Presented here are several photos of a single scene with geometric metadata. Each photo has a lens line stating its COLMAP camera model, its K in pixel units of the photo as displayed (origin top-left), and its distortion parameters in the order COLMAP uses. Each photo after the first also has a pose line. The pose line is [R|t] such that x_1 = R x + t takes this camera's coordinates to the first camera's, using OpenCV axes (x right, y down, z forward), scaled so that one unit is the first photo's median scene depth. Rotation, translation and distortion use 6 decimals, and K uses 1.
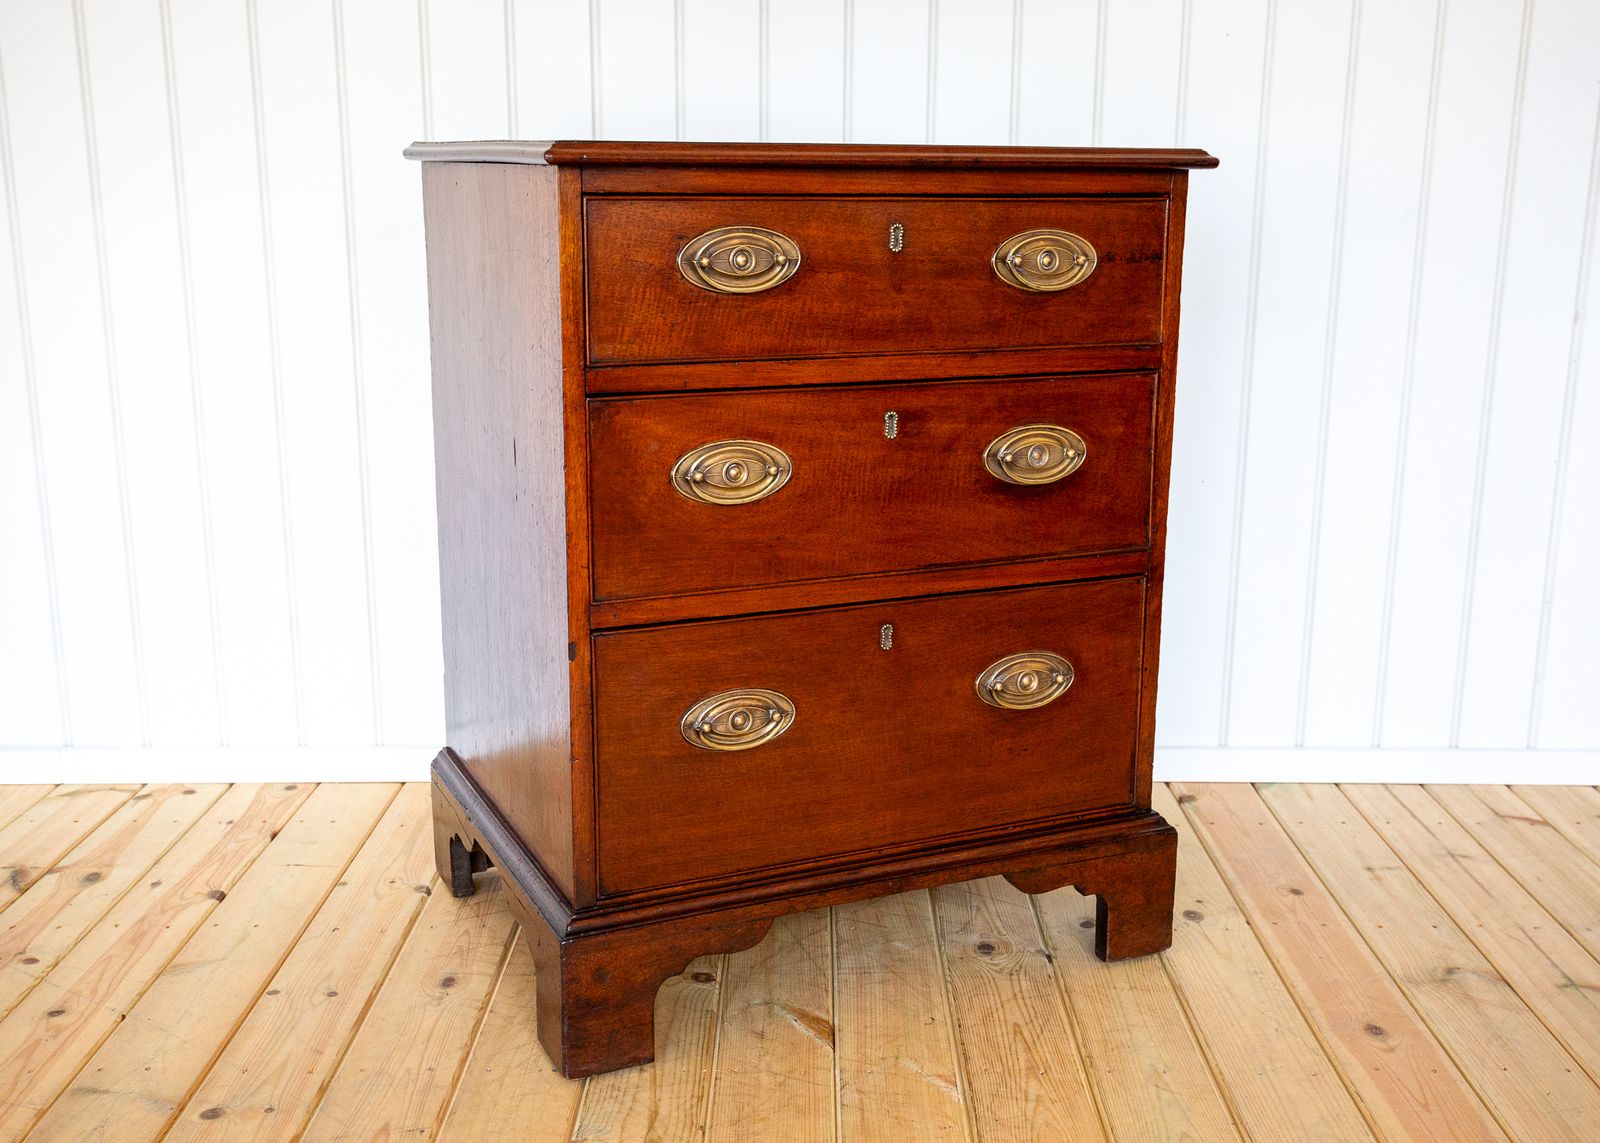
lens RADIAL K [[1639.9, 0, 755.7], [0, 1639.9, 564.9], [0, 0, 1]] dist [0.044097, 0.000000]
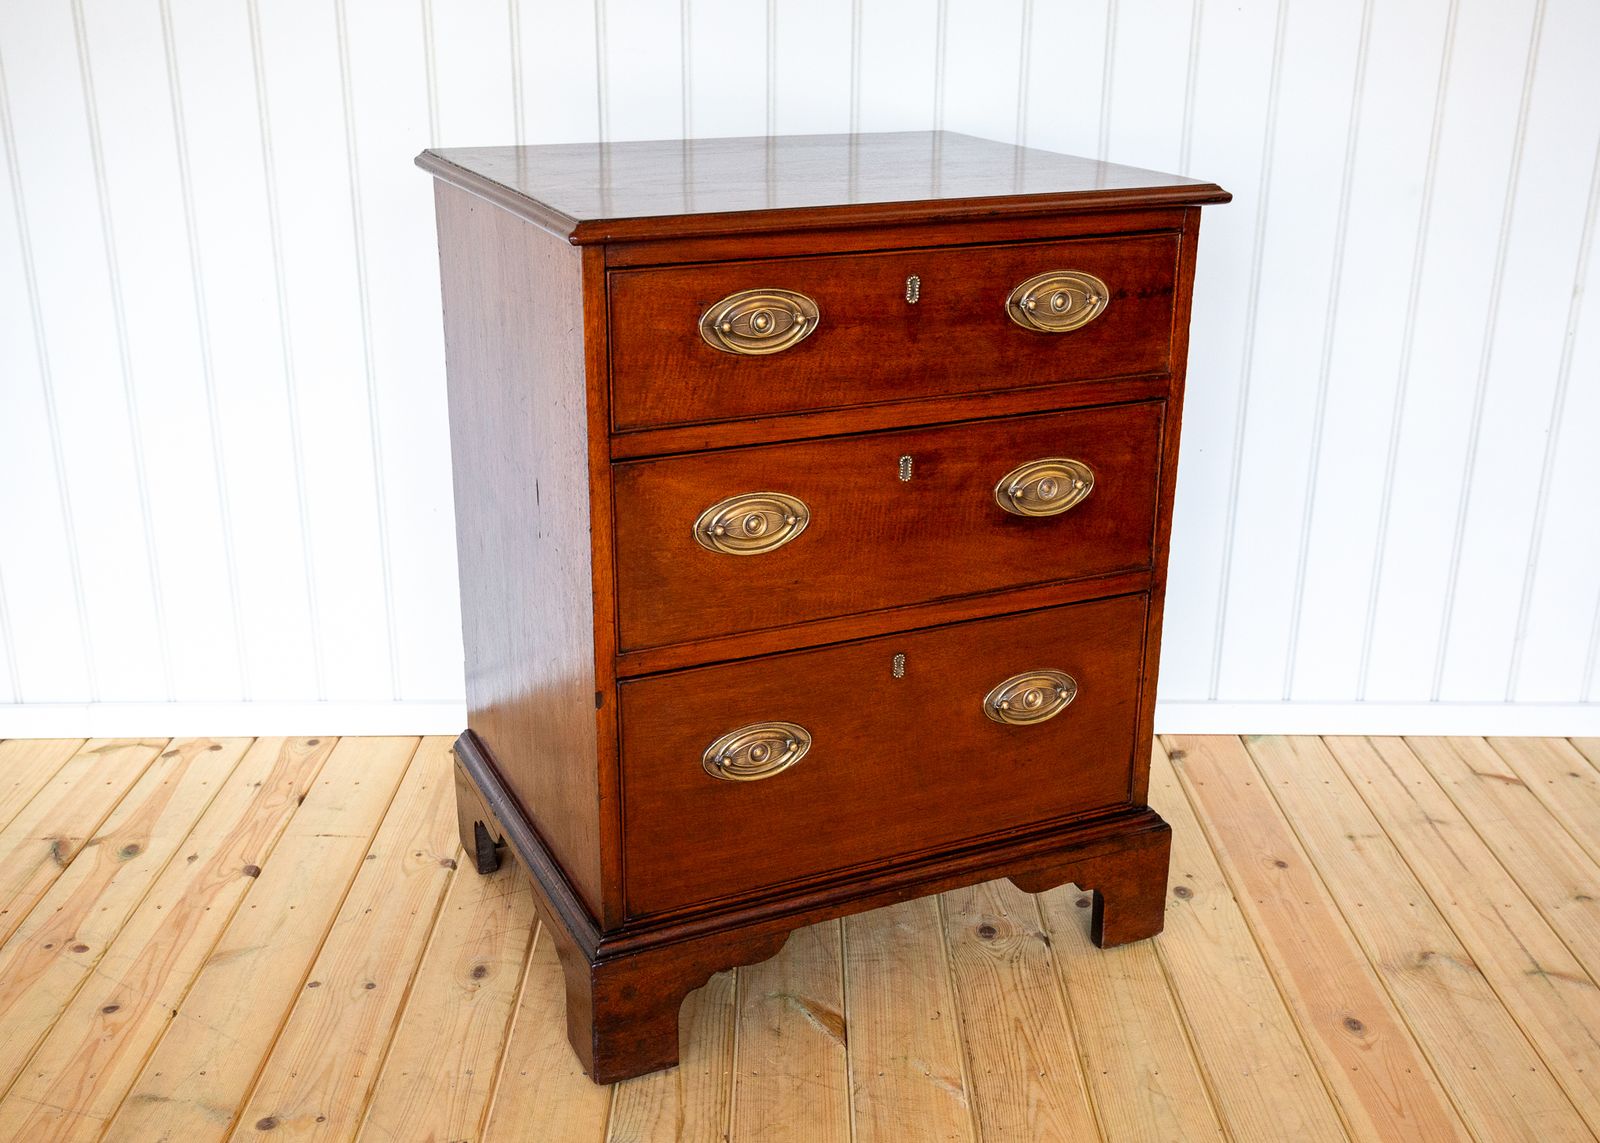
lens RADIAL K [[1627.4, 0, 750.3], [0, 1627.4, 554.6], [0, 0, 1]] dist [0.044779, 0.000000]
pose [[0.999964, -0.003825, 0.007577, -0.021887], [0.002951, 0.993678, 0.112233, -0.143726], [-0.007958, -0.112207, 0.993653, -0.014421]]
